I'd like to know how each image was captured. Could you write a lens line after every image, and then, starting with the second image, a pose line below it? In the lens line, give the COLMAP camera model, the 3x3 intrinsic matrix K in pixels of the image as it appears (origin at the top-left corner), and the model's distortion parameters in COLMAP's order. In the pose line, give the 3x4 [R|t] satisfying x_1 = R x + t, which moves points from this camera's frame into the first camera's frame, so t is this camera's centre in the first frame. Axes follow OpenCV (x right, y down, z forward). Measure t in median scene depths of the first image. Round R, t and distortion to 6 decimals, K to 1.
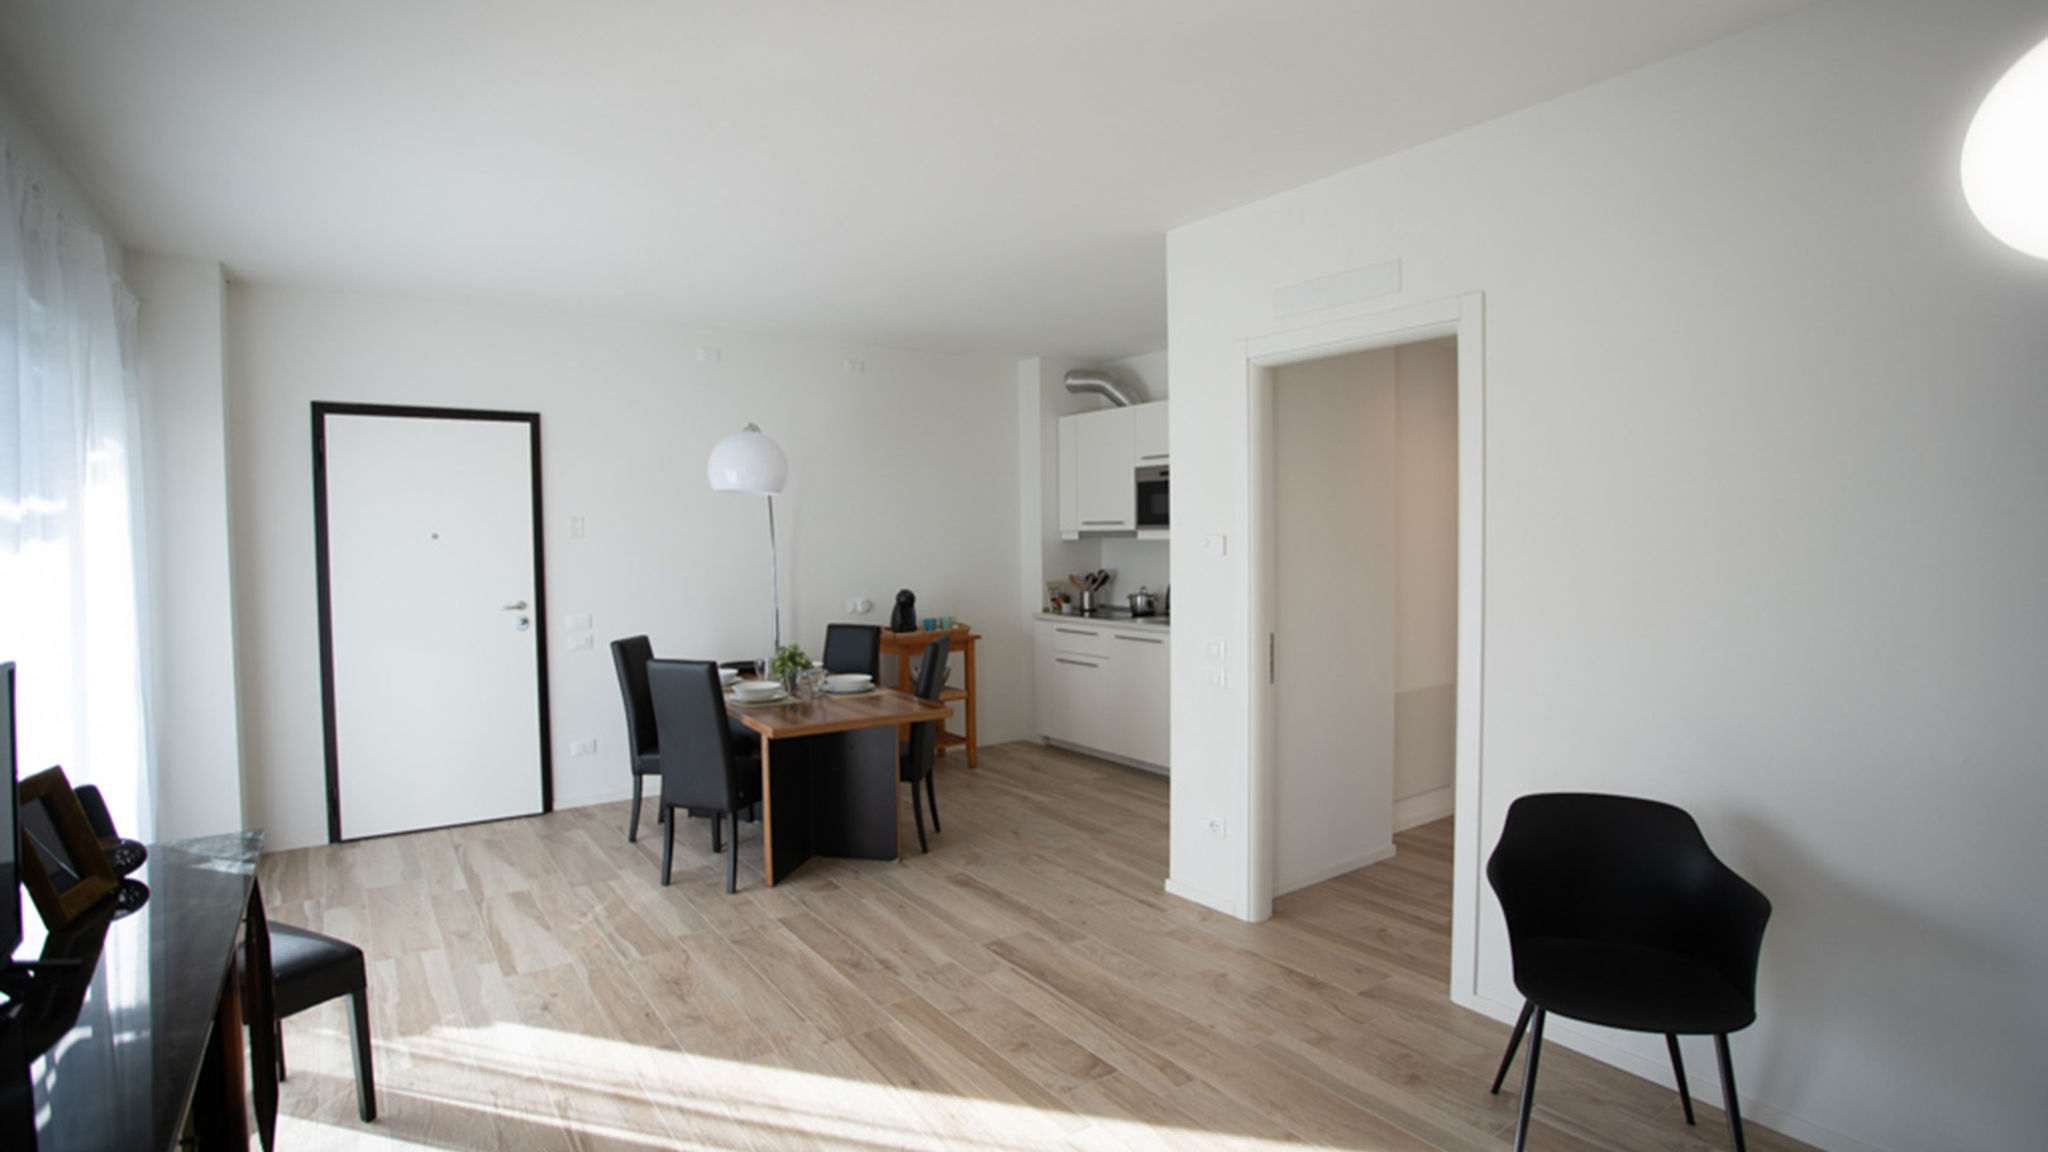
lens RADIAL K [[1005.4, 0, 1031.4], [0, 1005.4, 578.1], [0, 0, 1]] dist [-0.071576, 0.031766]
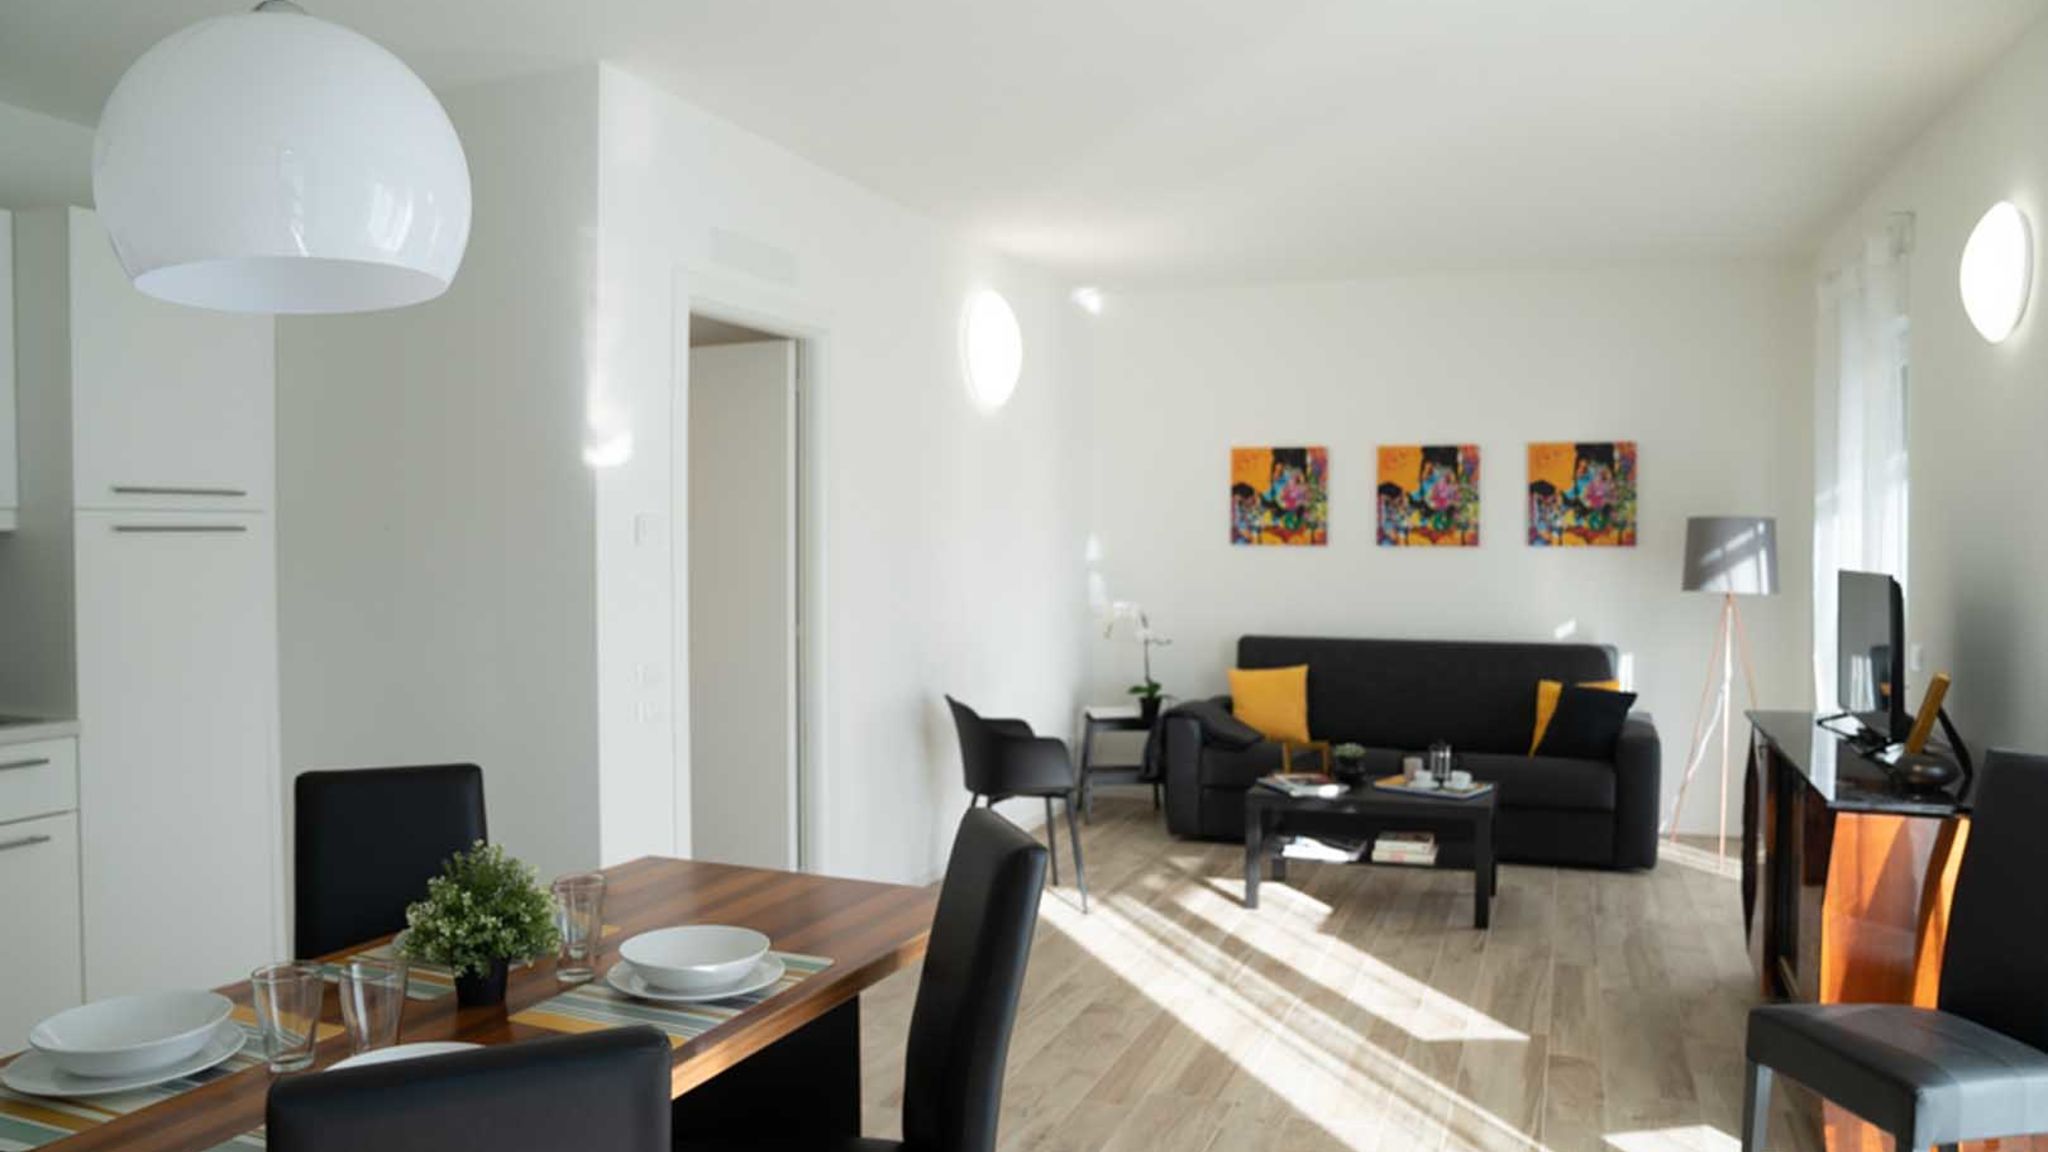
lens RADIAL K [[1441.5, 0, 1024.0], [0, 1441.5, 576.0], [0, 0, 1]] dist [-0.145294, 0.122812]
pose [[-0.554219, -0.011701, 0.832288, -1.185778], [0.040782, 0.998319, 0.041192, -0.042751], [-0.831371, 0.056772, -0.552810, 1.918706]]
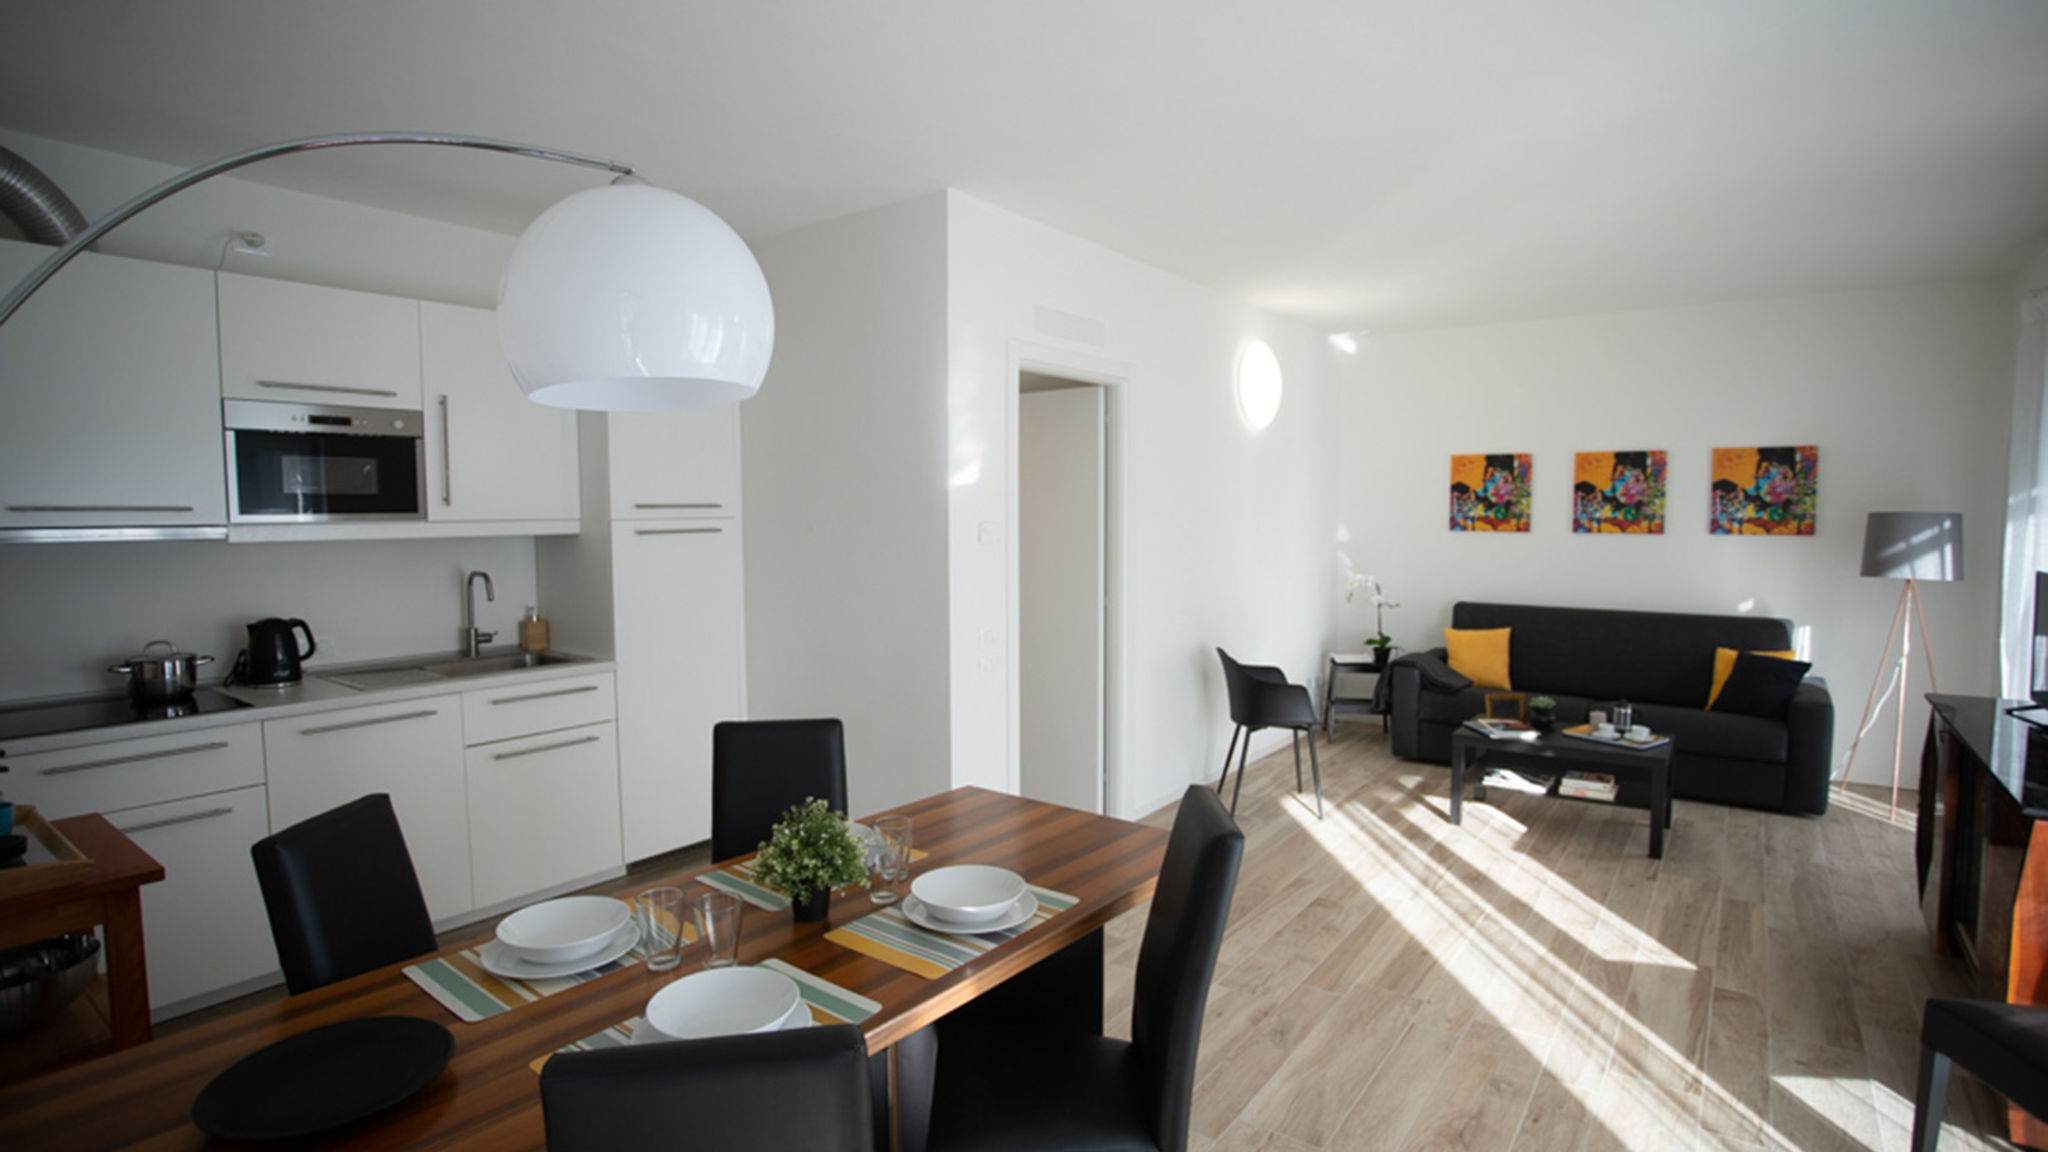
lens RADIAL K [[1005.4, 0, 1031.4], [0, 1005.4, 578.1], [0, 0, 1]] dist [-0.071576, 0.031766]
pose [[-0.315048, -0.054169, 0.947529, -1.116537], [0.047927, 0.996188, 0.072886, -0.083191], [-0.947865, 0.068375, -0.311251, 1.813588]]
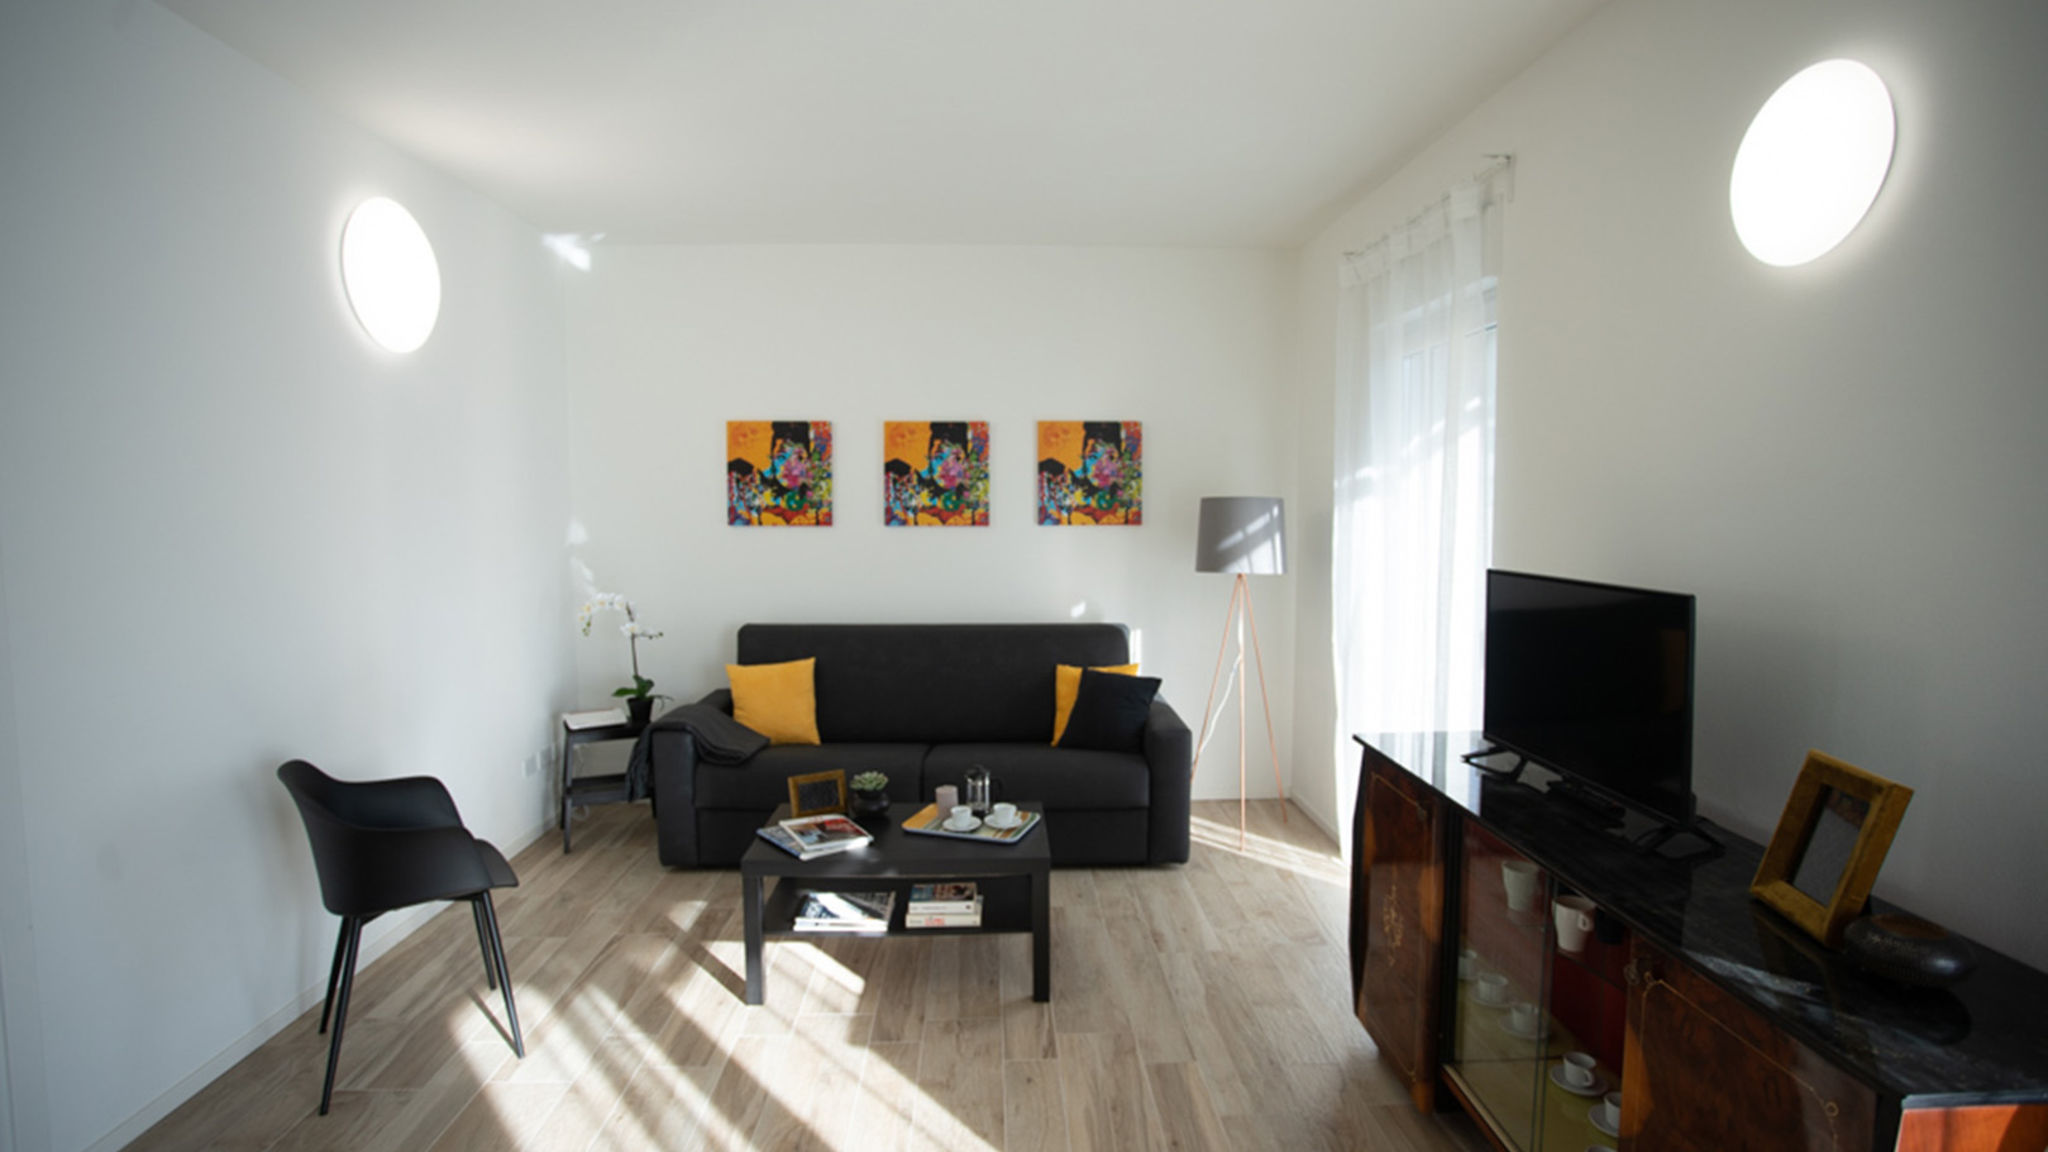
lens RADIAL K [[1005.4, 0, 1031.4], [0, 1005.4, 578.1], [0, 0, 1]] dist [-0.071576, 0.031766]
pose [[-0.840806, -0.029239, 0.540547, -0.547107], [0.033200, 0.993875, 0.105402, -0.049848], [-0.540318, 0.106569, -0.834685, 1.283554]]
